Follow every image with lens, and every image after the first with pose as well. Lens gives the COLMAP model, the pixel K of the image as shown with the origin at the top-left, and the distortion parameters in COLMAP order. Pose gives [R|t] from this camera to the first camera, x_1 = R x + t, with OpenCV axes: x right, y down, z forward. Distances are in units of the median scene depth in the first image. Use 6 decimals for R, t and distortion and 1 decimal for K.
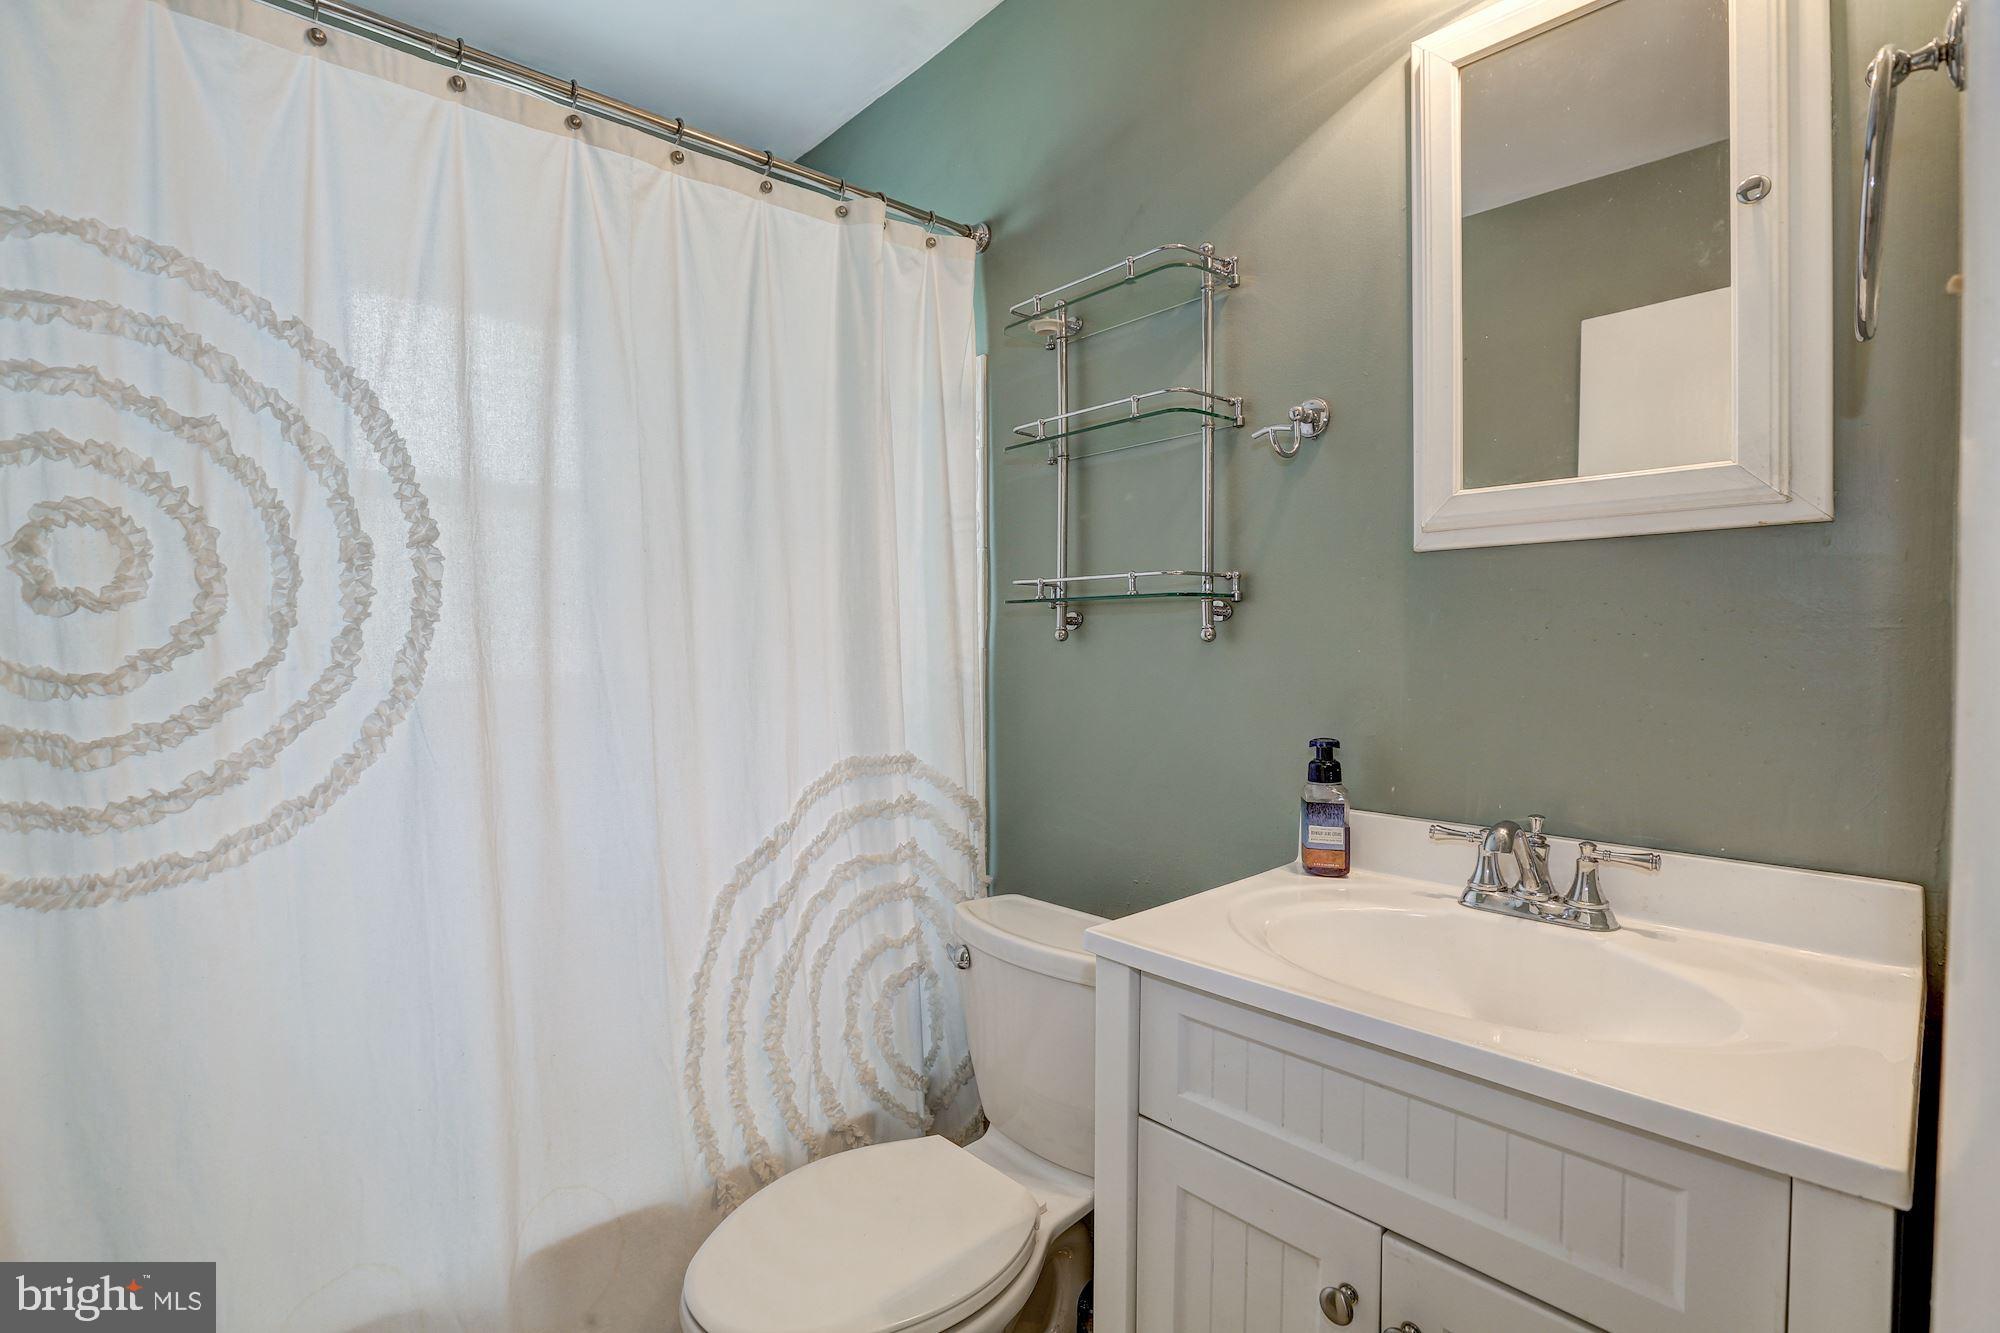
lens RADIAL K [[916.9, 0, 1017.0], [0, 916.9, 660.6], [0, 0, 1]] dist [-0.035814, 0.006967]
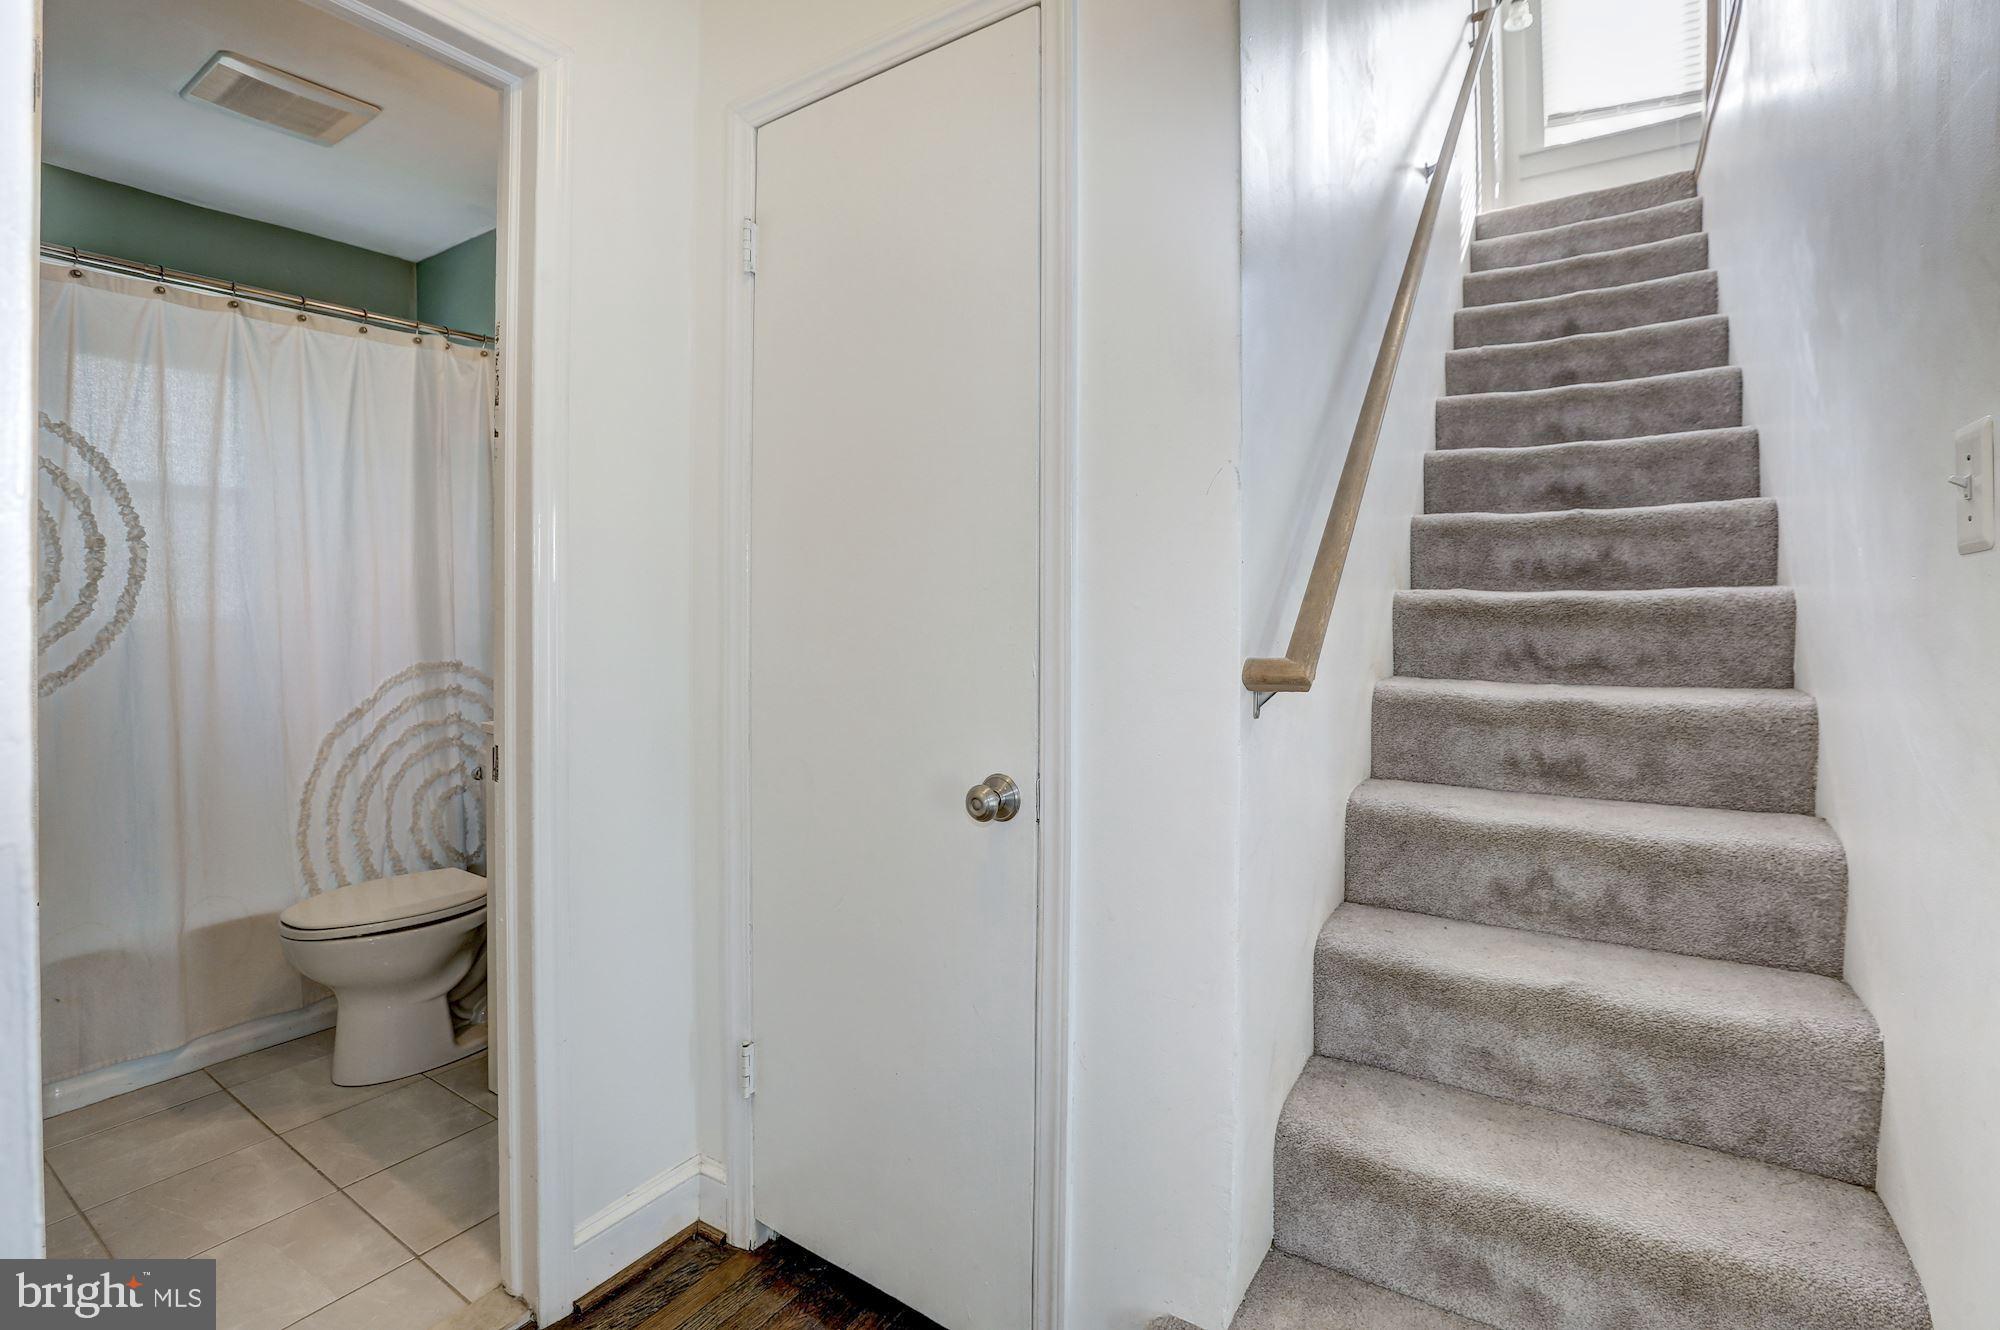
lens RADIAL K [[916.9, 0, 996.2], [0, 916.9, 601.6], [0, 0, 1]] dist [-0.035814, 0.006967]
pose [[0.976200, 0.007029, 0.216760, 0.579039], [-0.002453, 0.999769, -0.021374, 0.030454], [-0.216860, 0.020334, 0.975991, -1.004757]]
